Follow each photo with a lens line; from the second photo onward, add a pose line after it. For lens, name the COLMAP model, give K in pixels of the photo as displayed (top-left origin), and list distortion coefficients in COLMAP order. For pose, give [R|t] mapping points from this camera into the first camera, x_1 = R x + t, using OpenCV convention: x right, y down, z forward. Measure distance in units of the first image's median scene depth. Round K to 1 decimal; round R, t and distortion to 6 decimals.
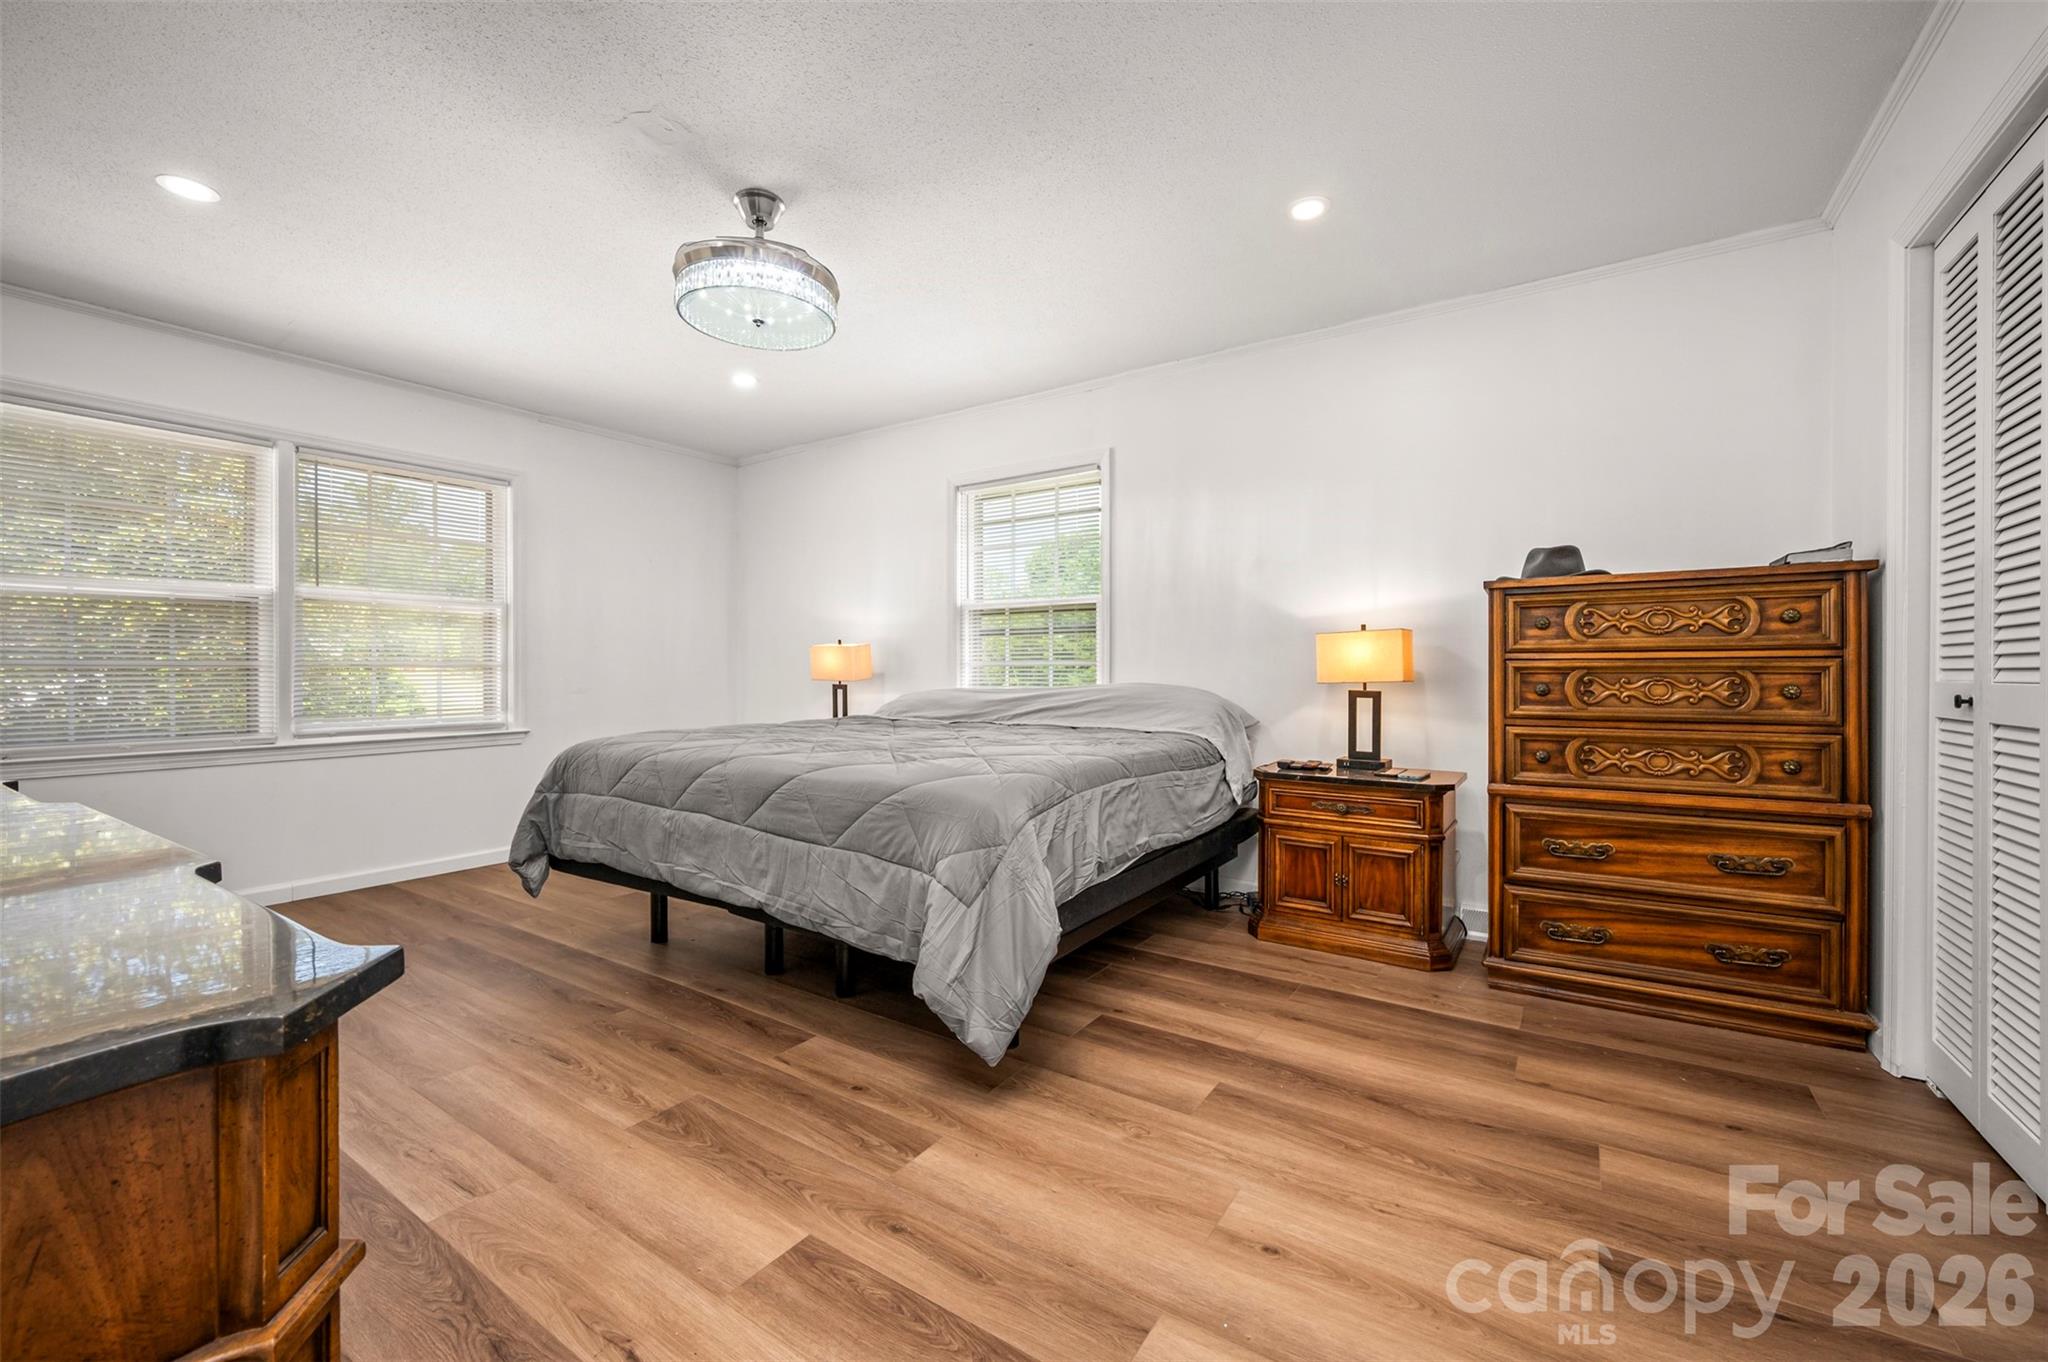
lens RADIAL K [[827.4, 0, 1020.7], [0, 827.4, 676.2], [0, 0, 1]] dist [-0.000561, -0.000504]
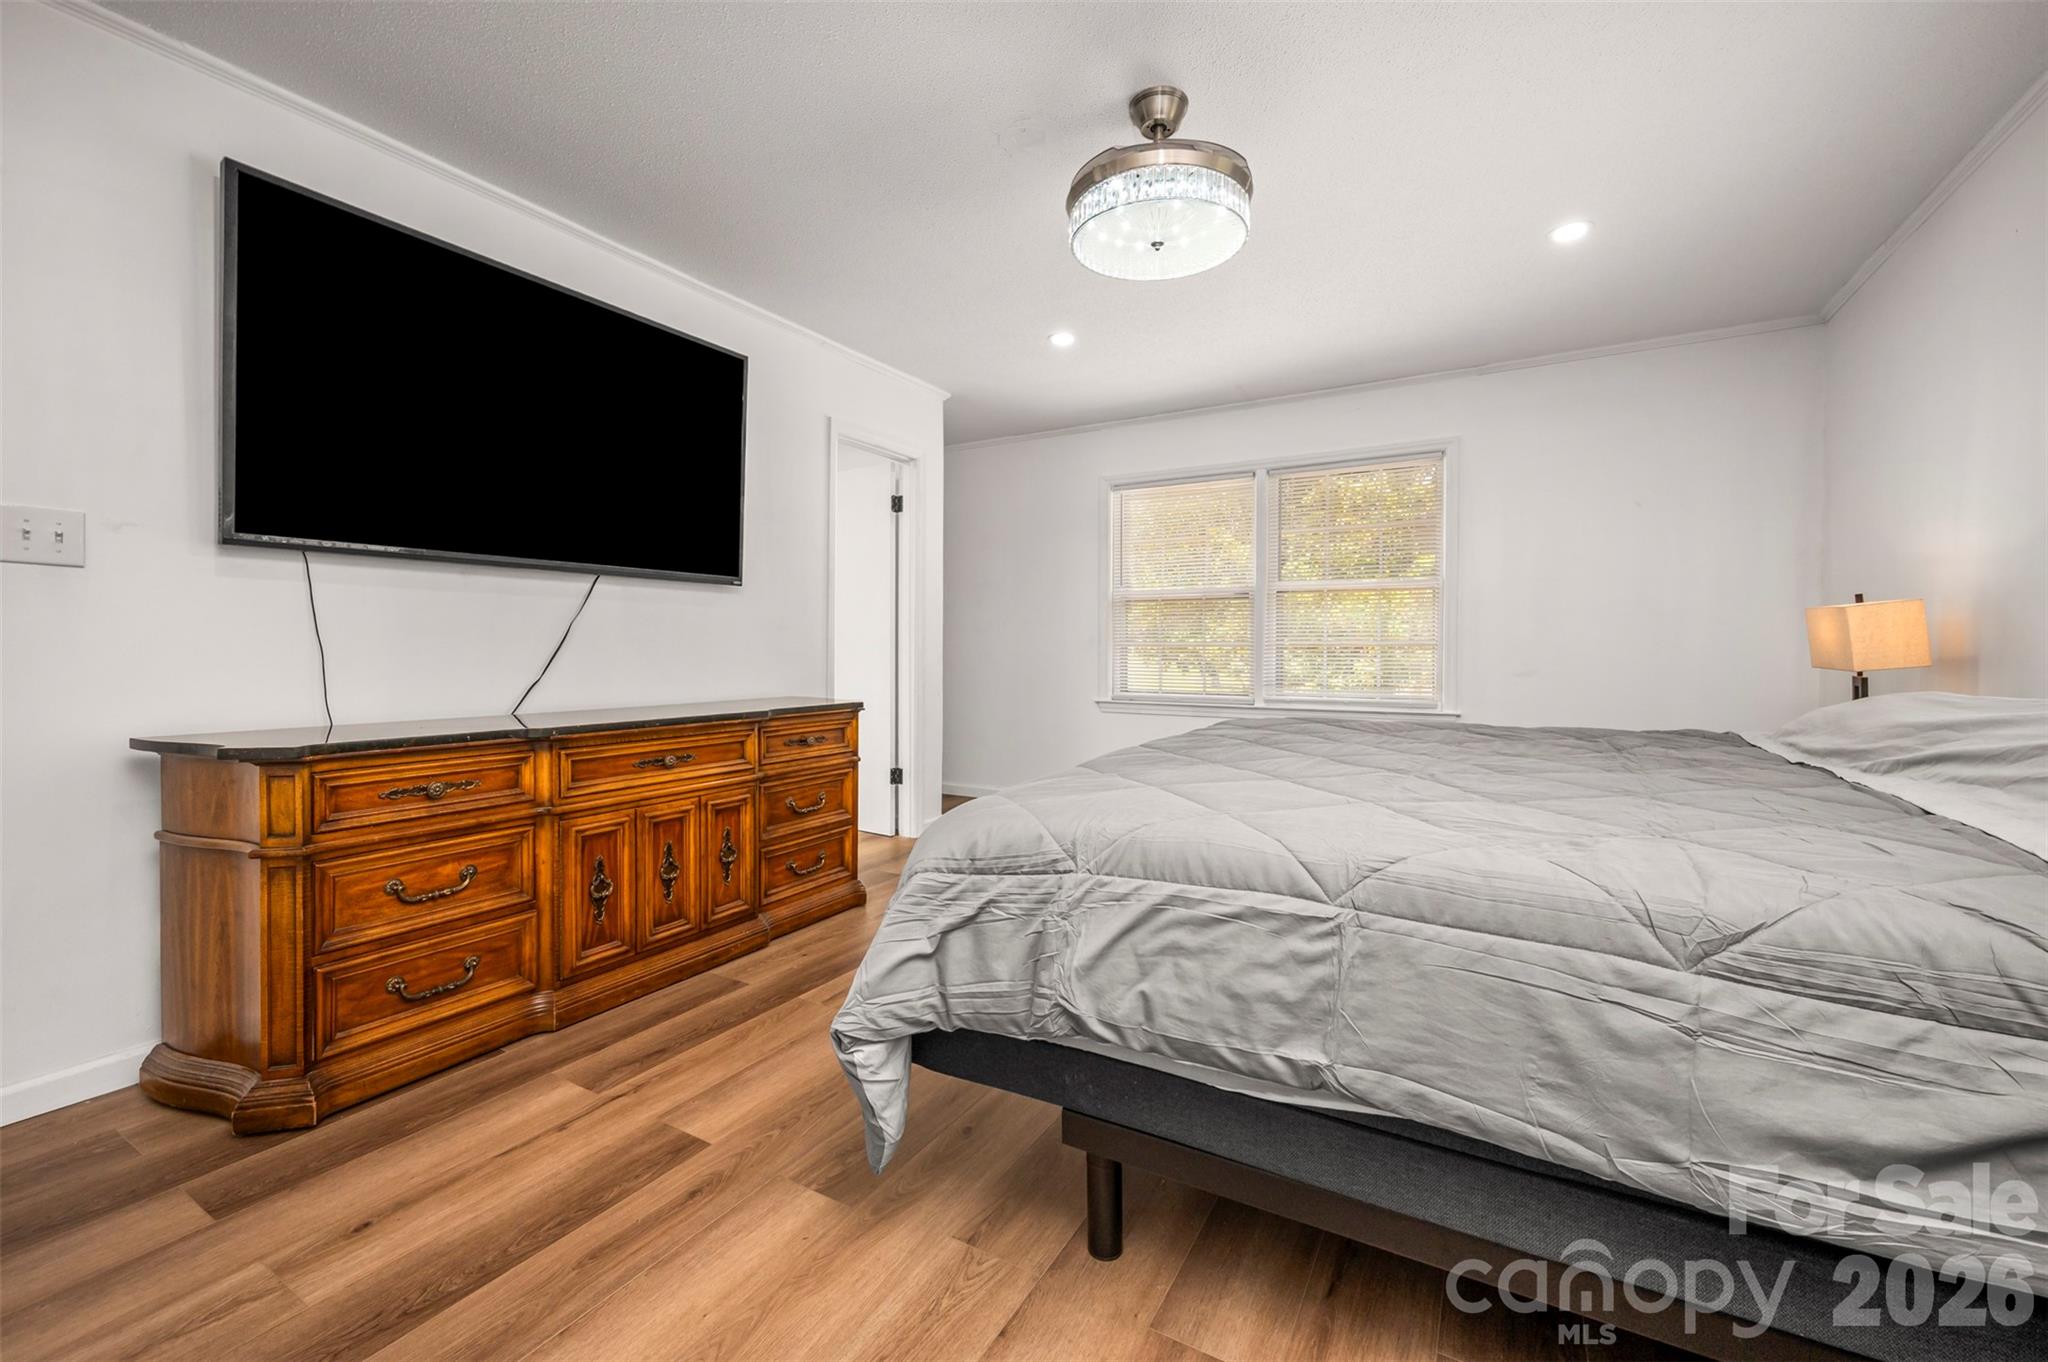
lens RADIAL K [[827.4, 0, 1030.0], [0, 827.4, 661.0], [0, 0, 1]] dist [-0.000561, -0.000504]
pose [[0.067070, 0.013998, -0.997650, 0.619357], [-0.006650, 0.999886, 0.013582, -0.007802], [0.997726, 0.005724, 0.067155, 0.928740]]
